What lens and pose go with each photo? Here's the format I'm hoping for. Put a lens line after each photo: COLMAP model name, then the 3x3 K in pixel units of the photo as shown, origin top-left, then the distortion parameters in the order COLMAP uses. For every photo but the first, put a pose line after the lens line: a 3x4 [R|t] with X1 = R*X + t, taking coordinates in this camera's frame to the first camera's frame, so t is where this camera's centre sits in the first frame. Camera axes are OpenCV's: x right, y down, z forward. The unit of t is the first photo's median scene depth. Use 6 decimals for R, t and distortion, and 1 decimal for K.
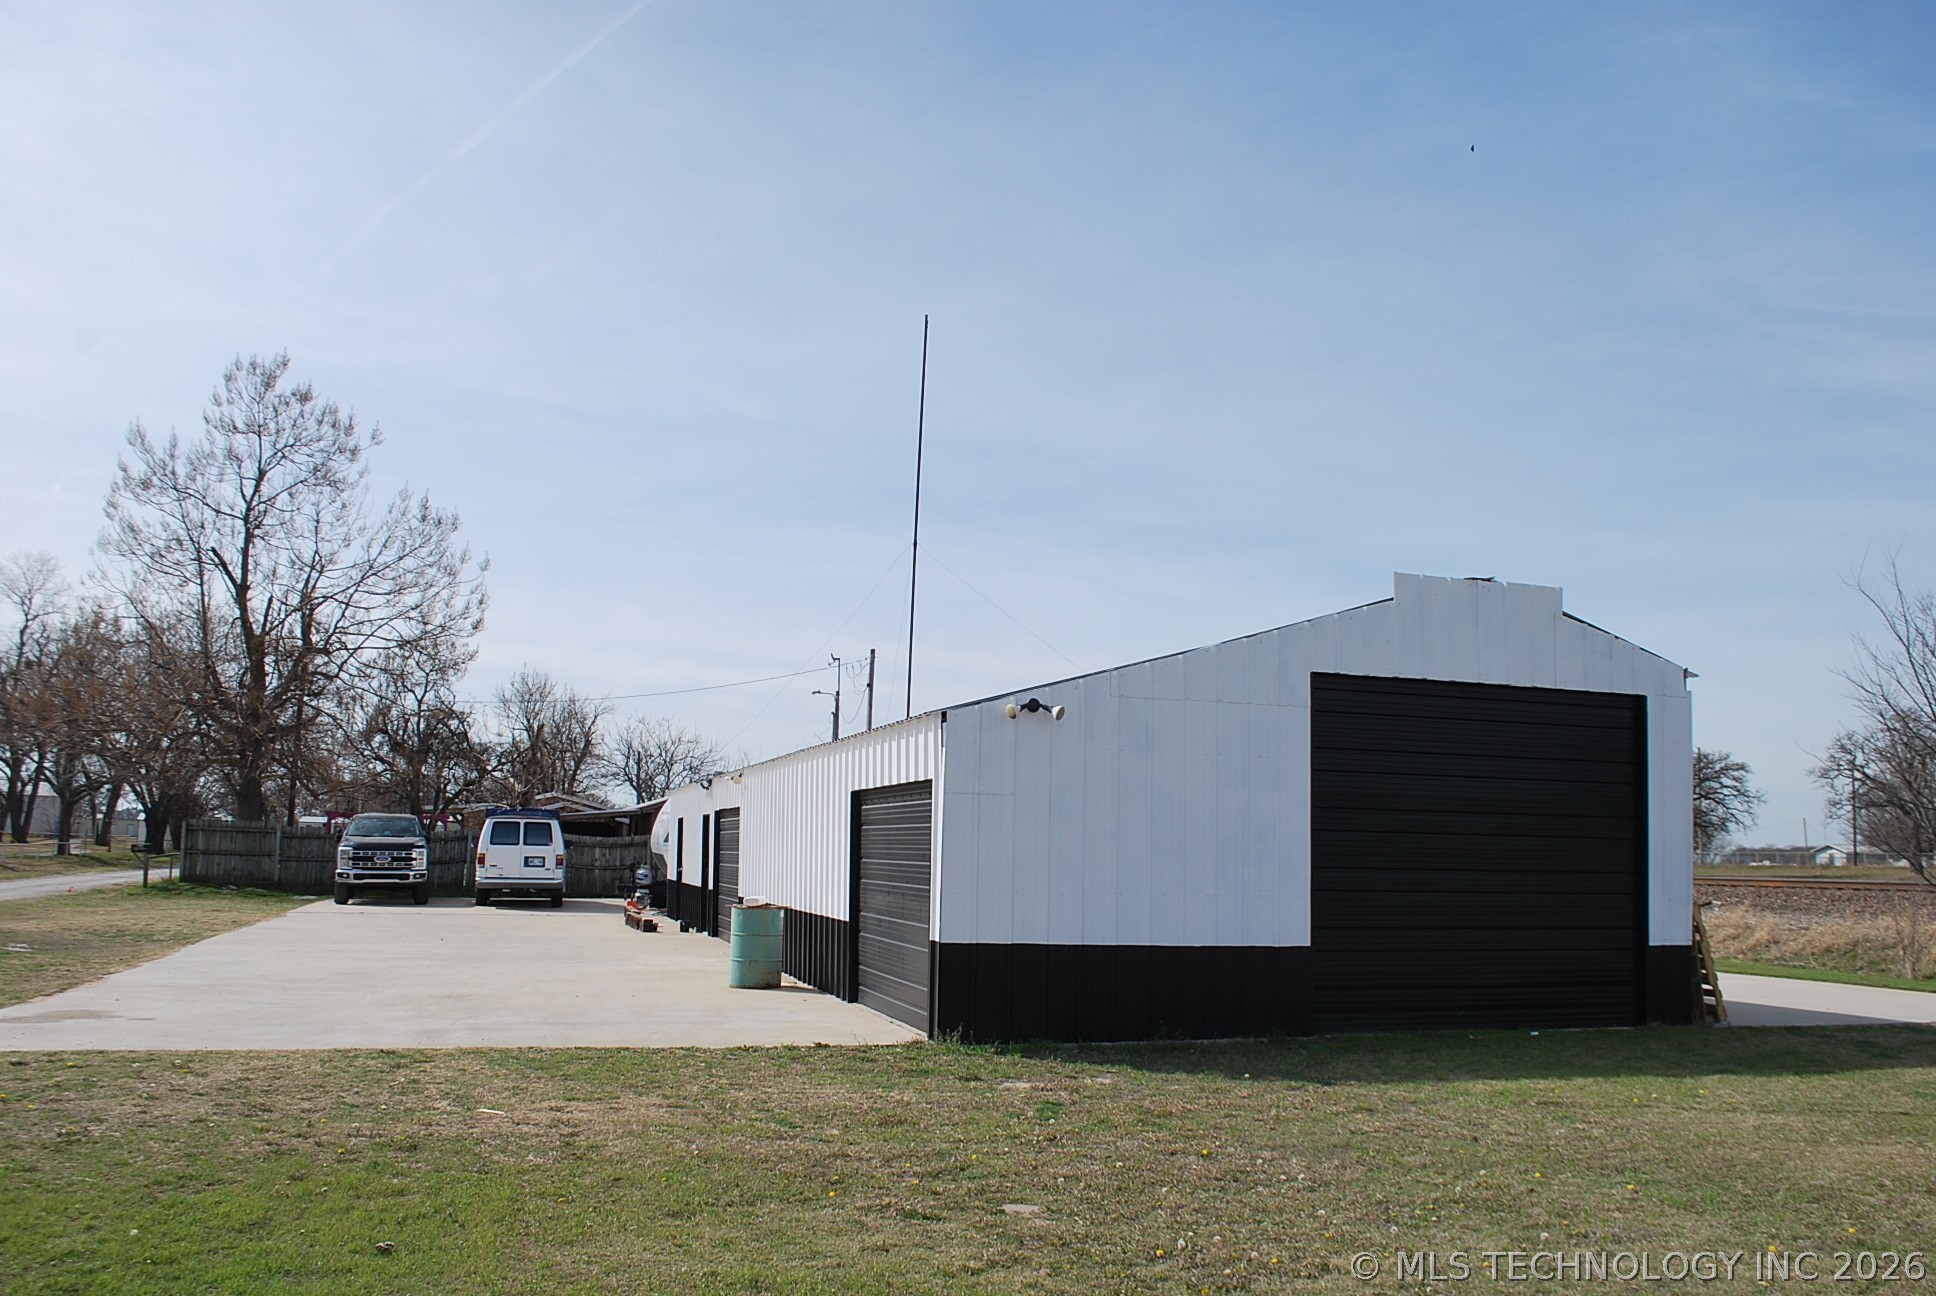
lens RADIAL K [[1527.7, 0, 996.8], [0, 1527.7, 689.6], [0, 0, 1]] dist [-0.086092, 0.015063]
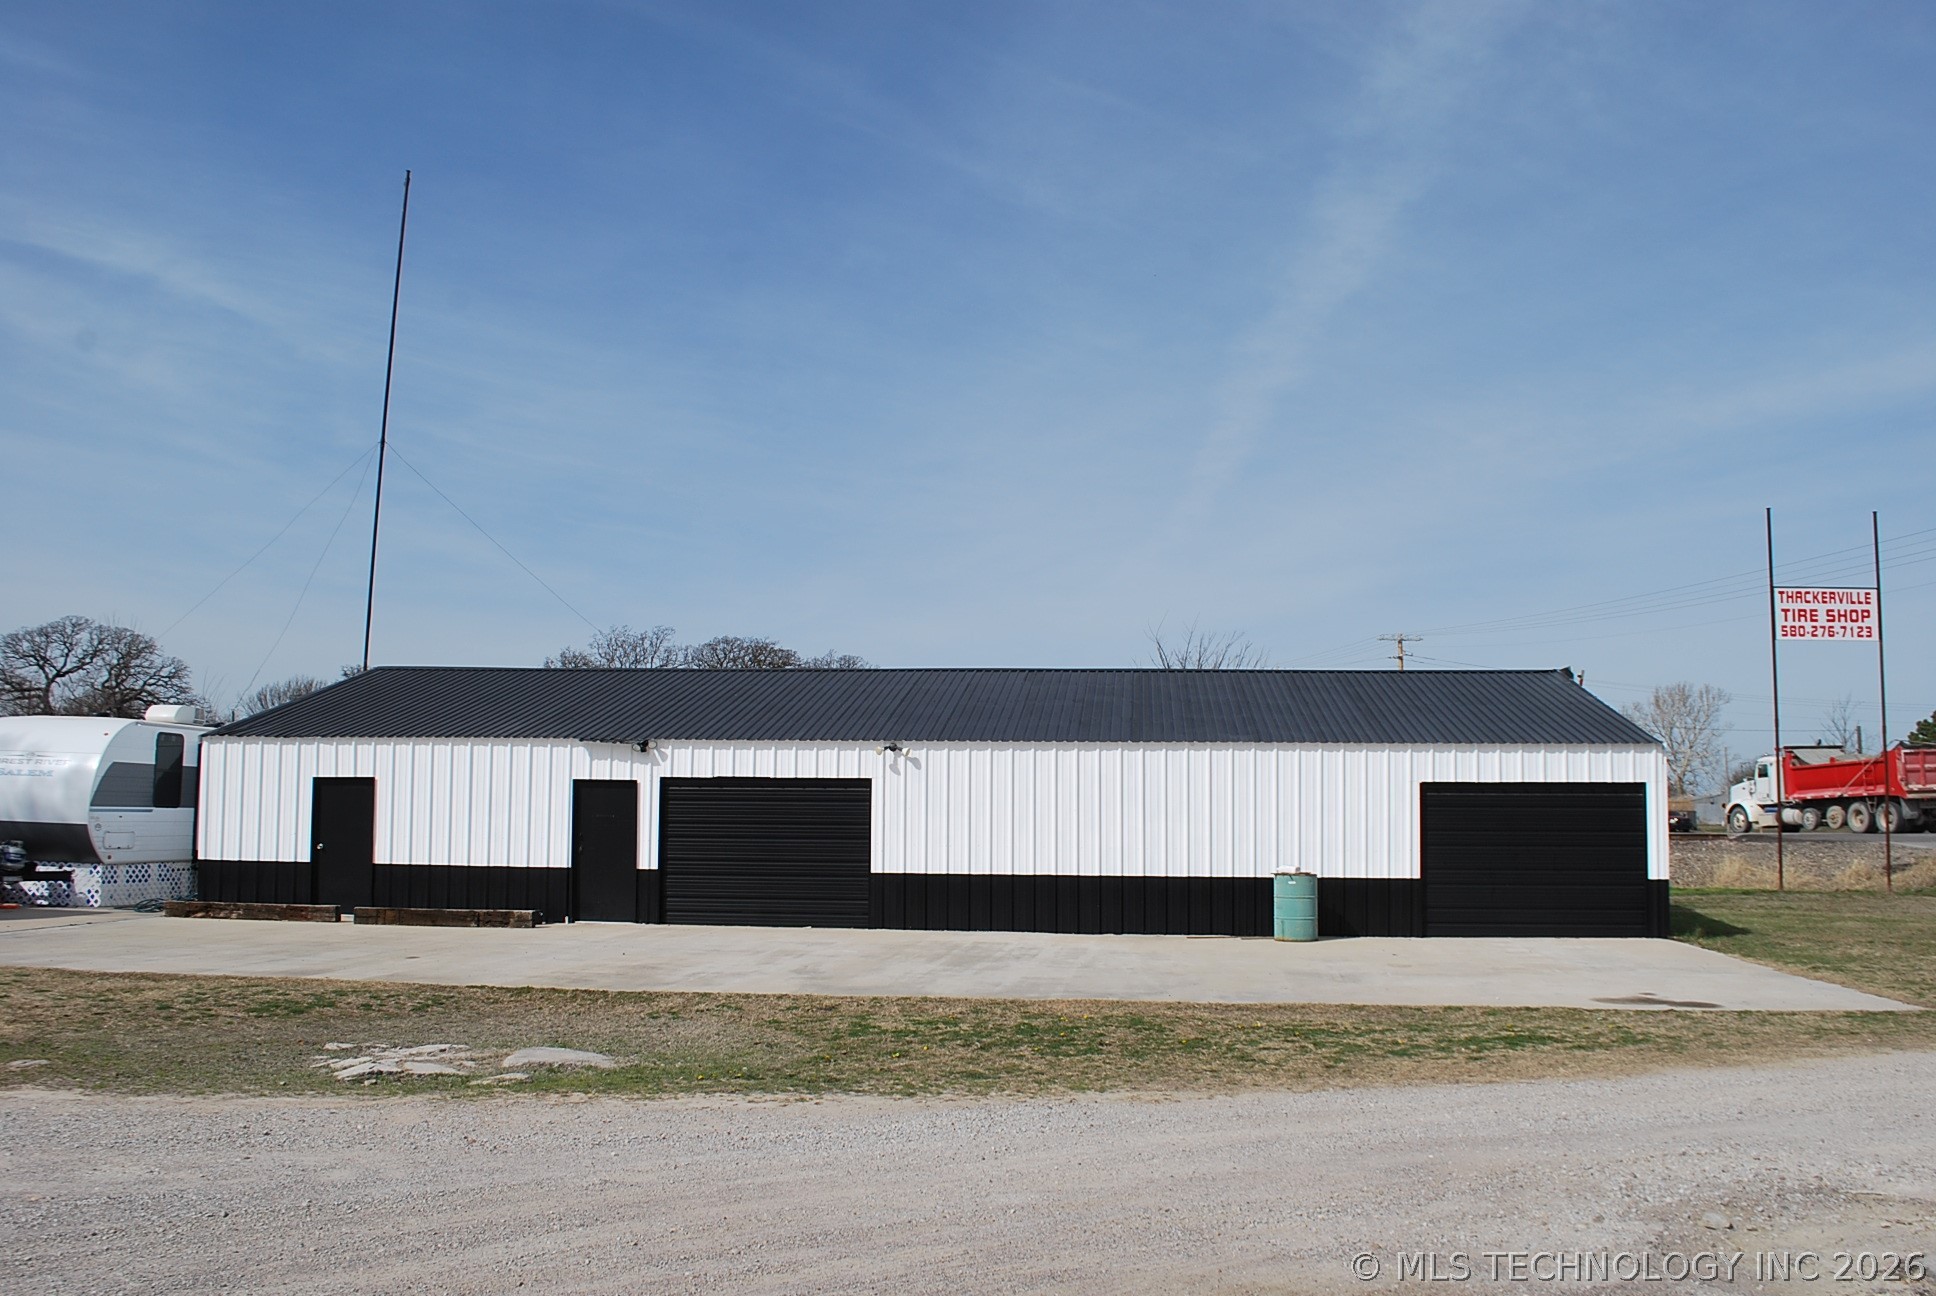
lens RADIAL K [[1537.9, 0, 994.6], [0, 1537.9, 690.7], [0, 0, 1]] dist [-0.084549, 0.016086]
pose [[0.394443, 0.057884, 0.917095, -0.663606], [-0.097602, 0.995008, -0.020823, 0.022744], [-0.913722, -0.081297, 0.398124, 0.359193]]
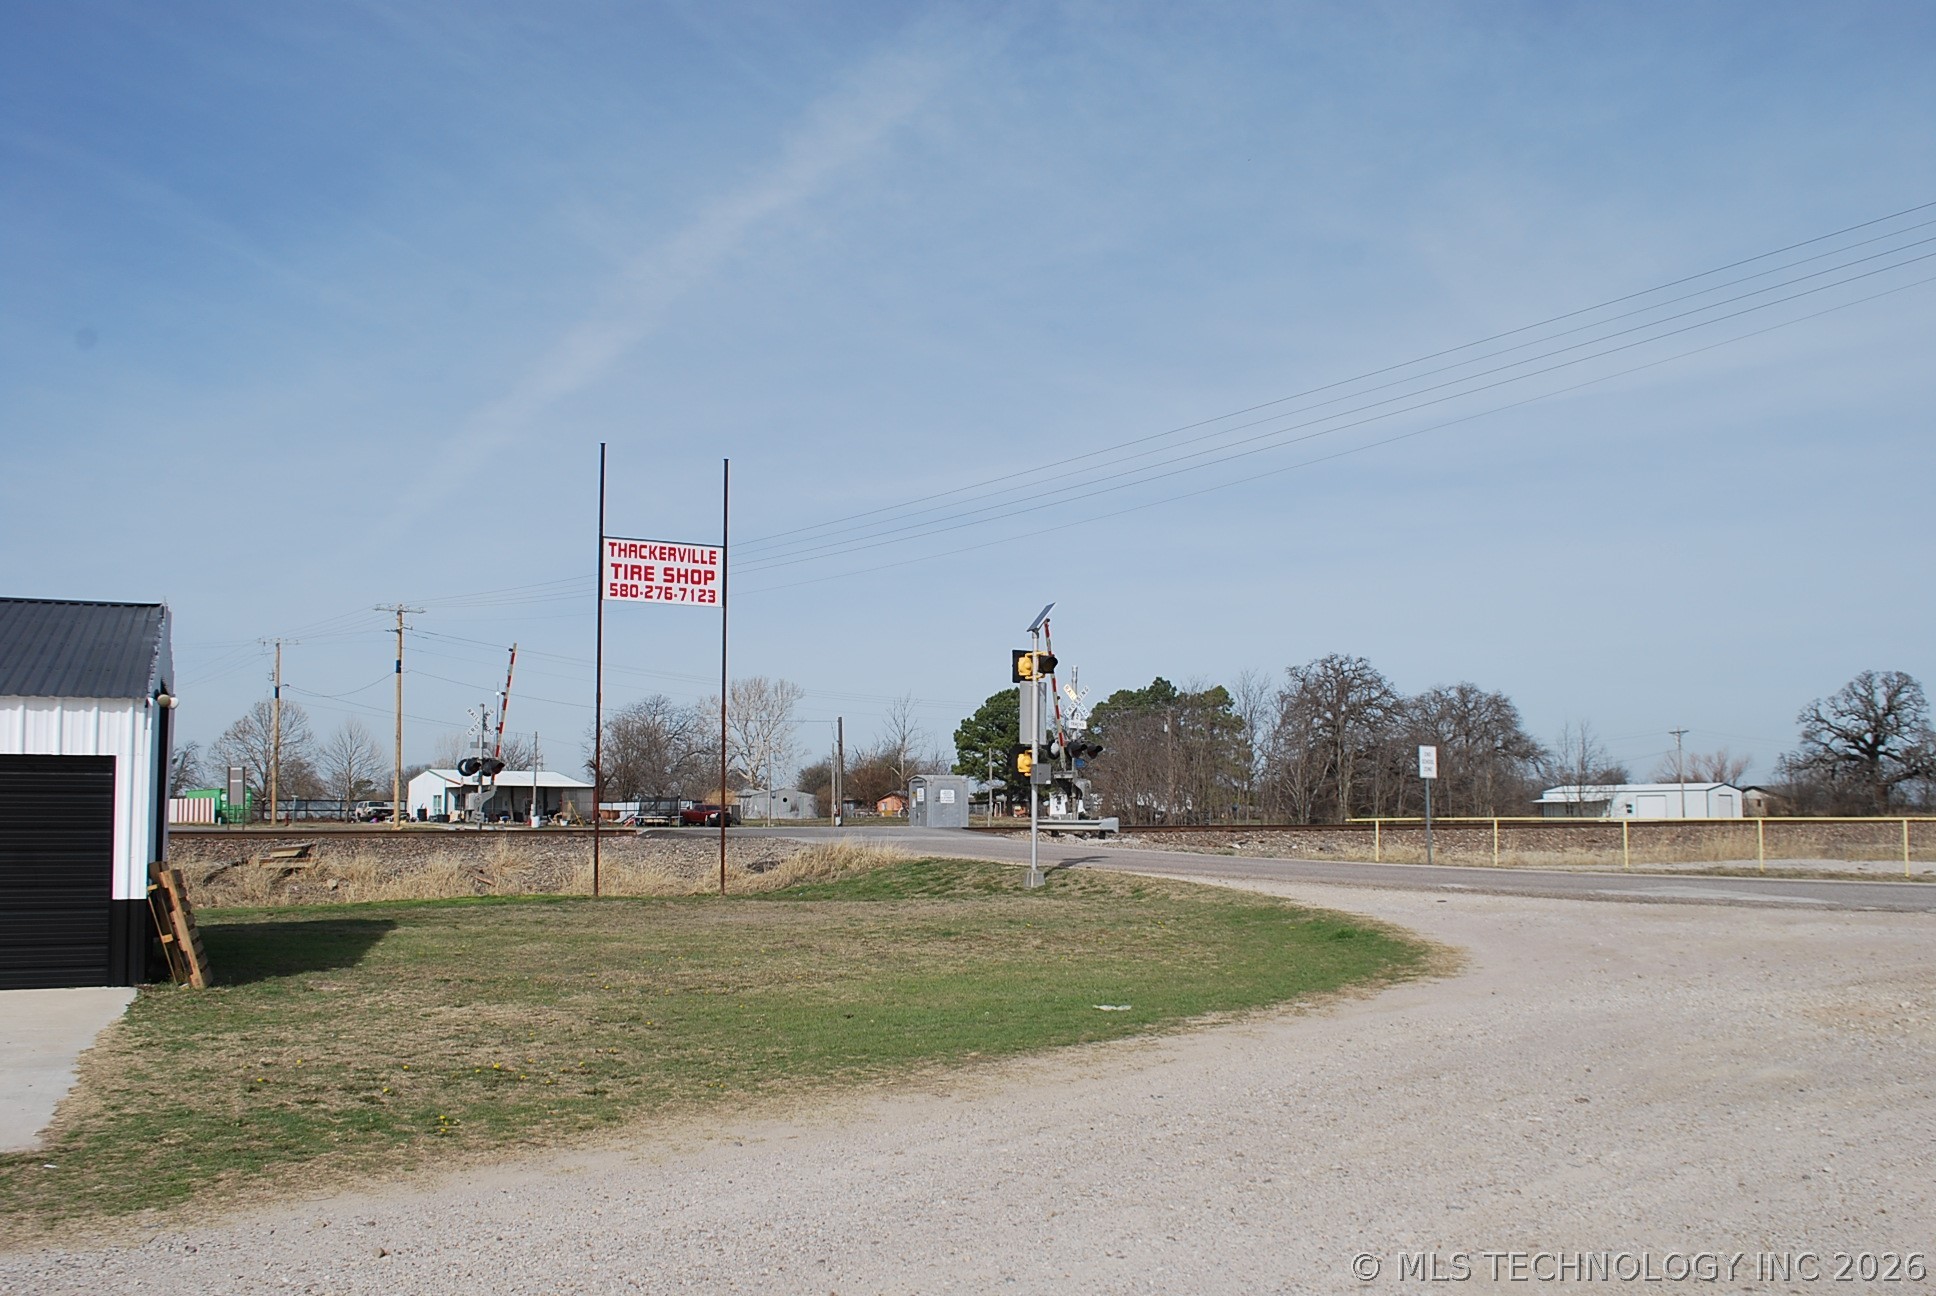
lens RADIAL K [[1600.0, 0, 1006.9], [0, 1600.0, 700.7], [0, 0, 1]] dist [-0.078802, 0.000918]
pose [[-0.150864, 0.049901, 0.987294, -0.458359], [-0.104091, 0.992371, -0.066064, 0.009430], [-0.983059, -0.112735, -0.144519, 0.187938]]
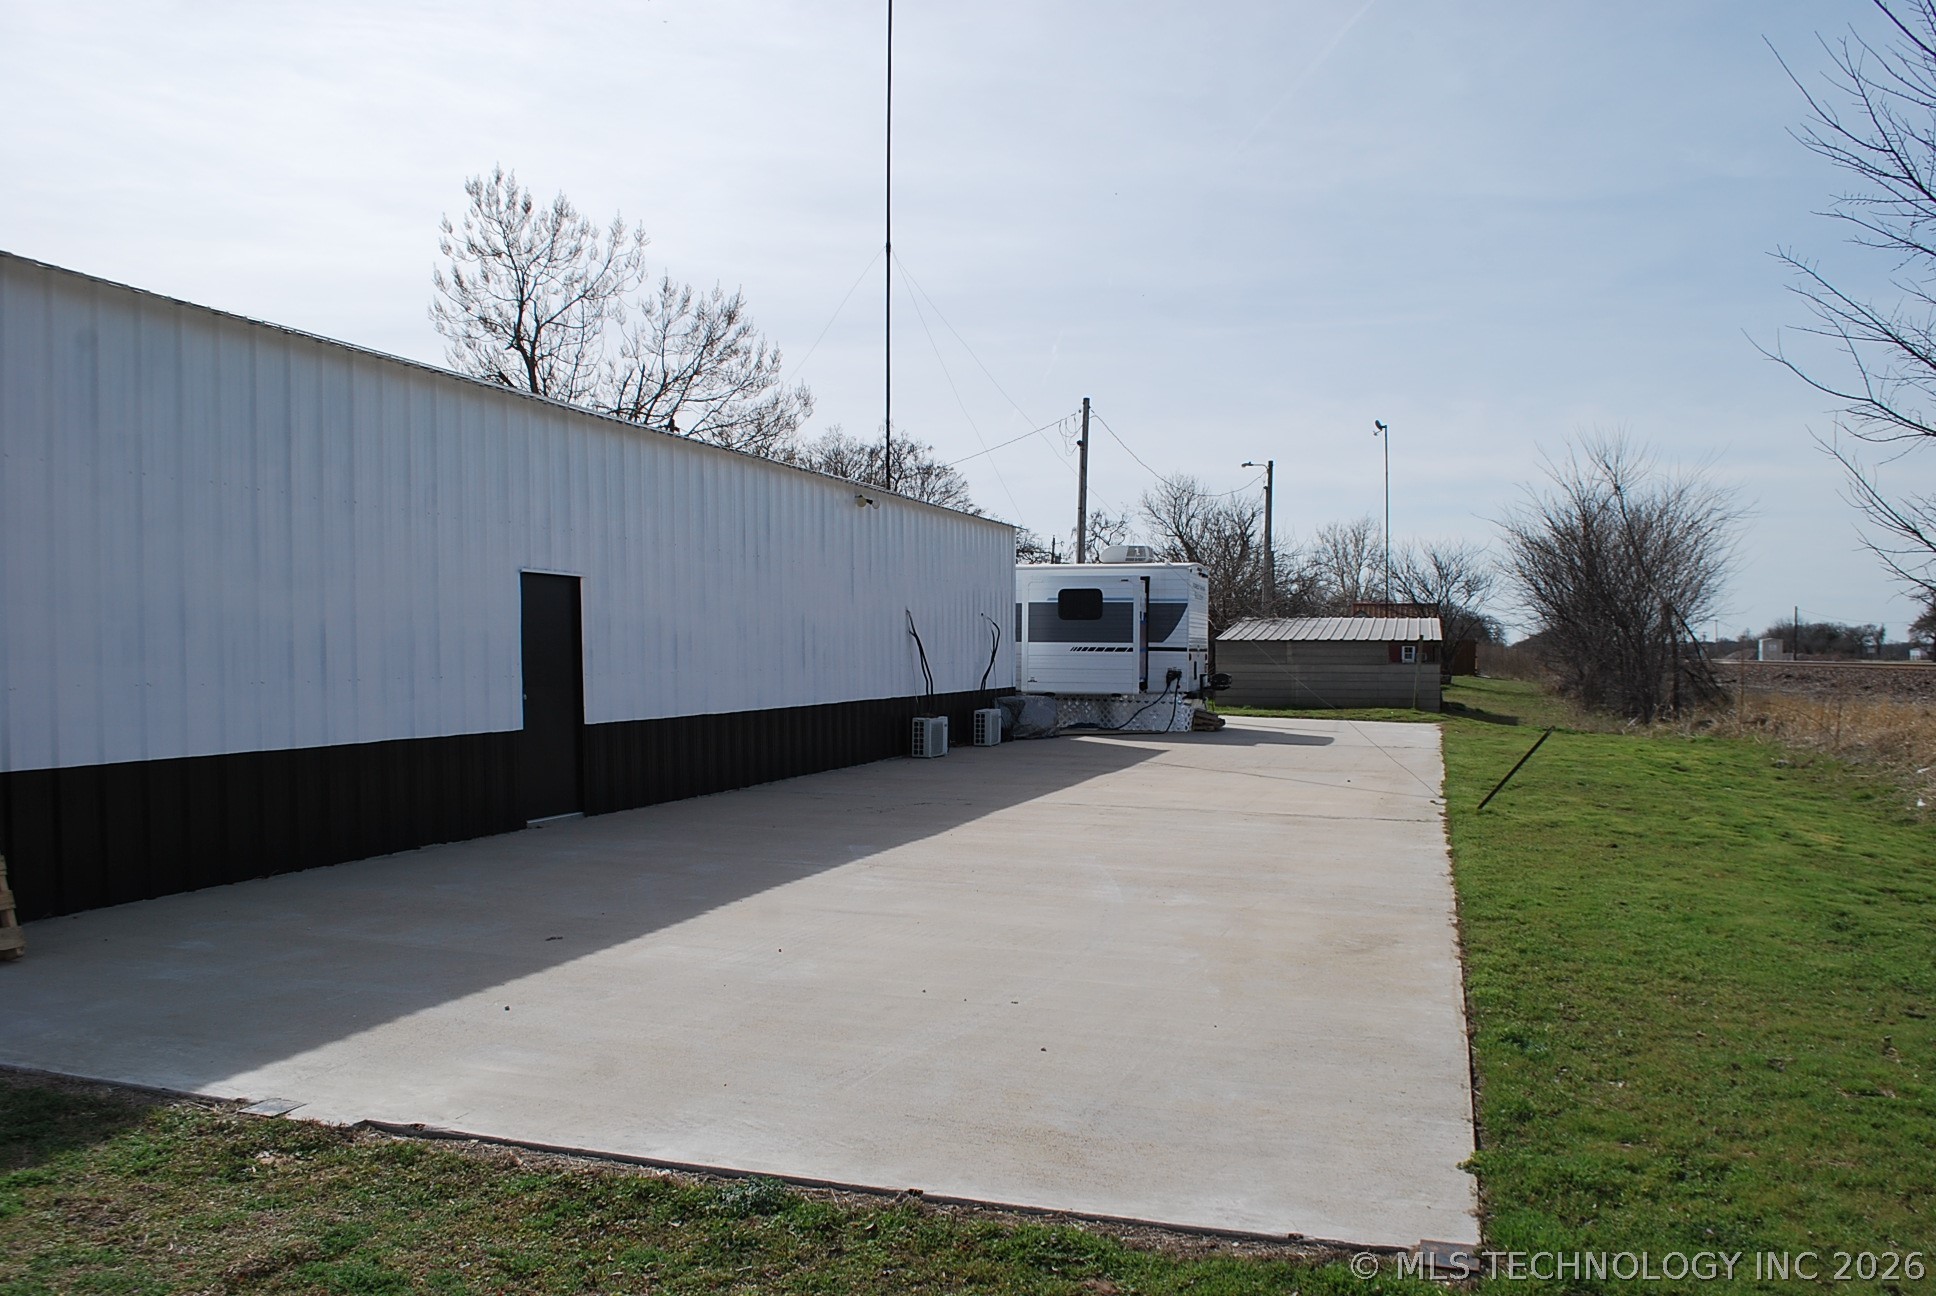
lens RADIAL K [[1537.9, 0, 994.6], [0, 1537.9, 690.7], [0, 0, 1]] dist [-0.084549, 0.016086]
pose [[0.819688, -0.005996, -0.572778, 0.429757], [0.075519, 0.992348, 0.097686, 0.055583], [0.567810, -0.123328, 0.813869, 0.381696]]
